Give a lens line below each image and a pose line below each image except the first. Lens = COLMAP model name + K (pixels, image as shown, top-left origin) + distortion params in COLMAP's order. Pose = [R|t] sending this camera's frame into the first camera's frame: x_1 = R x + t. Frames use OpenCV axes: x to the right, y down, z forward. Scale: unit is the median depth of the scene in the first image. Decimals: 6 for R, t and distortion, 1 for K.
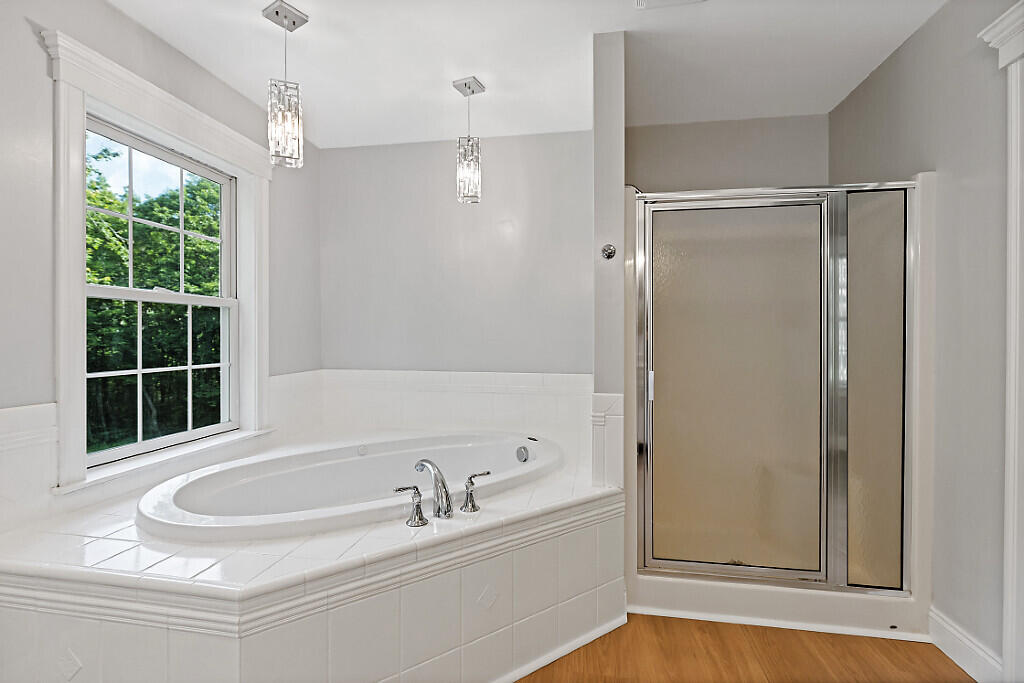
lens RADIAL K [[462.2, 0, 513.6], [0, 462.2, 337.5], [0, 0, 1]] dist [-0.000262, -0.000384]
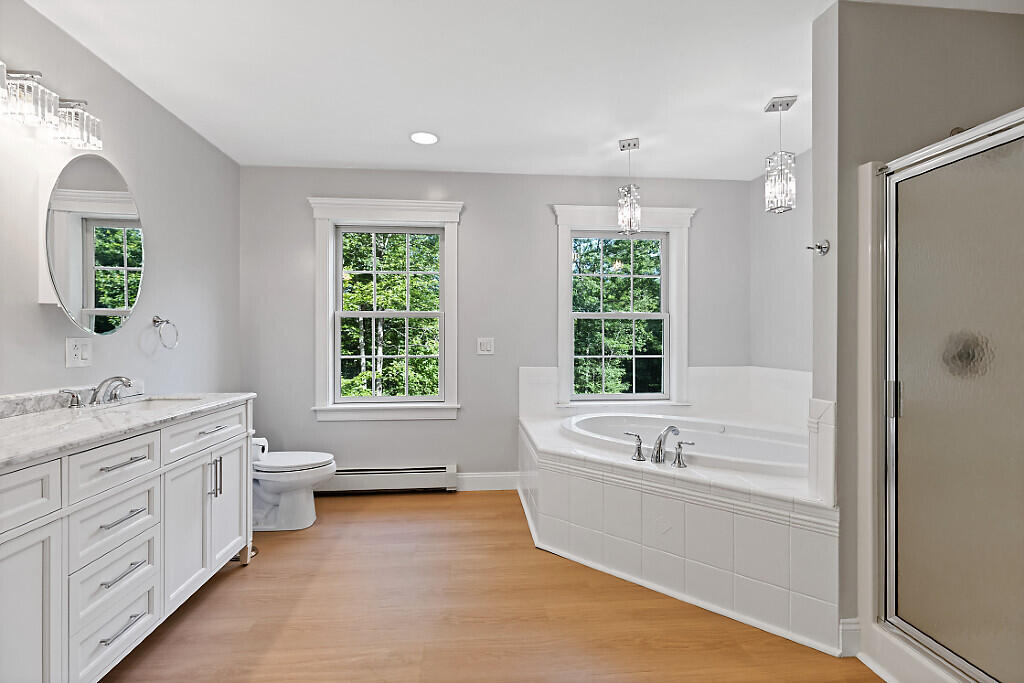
lens RADIAL K [[462.2, 0, 513.6], [0, 462.2, 337.5], [0, 0, 1]] dist [-0.000262, -0.000384]
pose [[0.268918, 0.000512, -0.963163, 0.900234], [-0.005345, 0.999985, -0.000960, 0.000015], [0.963148, 0.005406, 0.268917, 0.142836]]
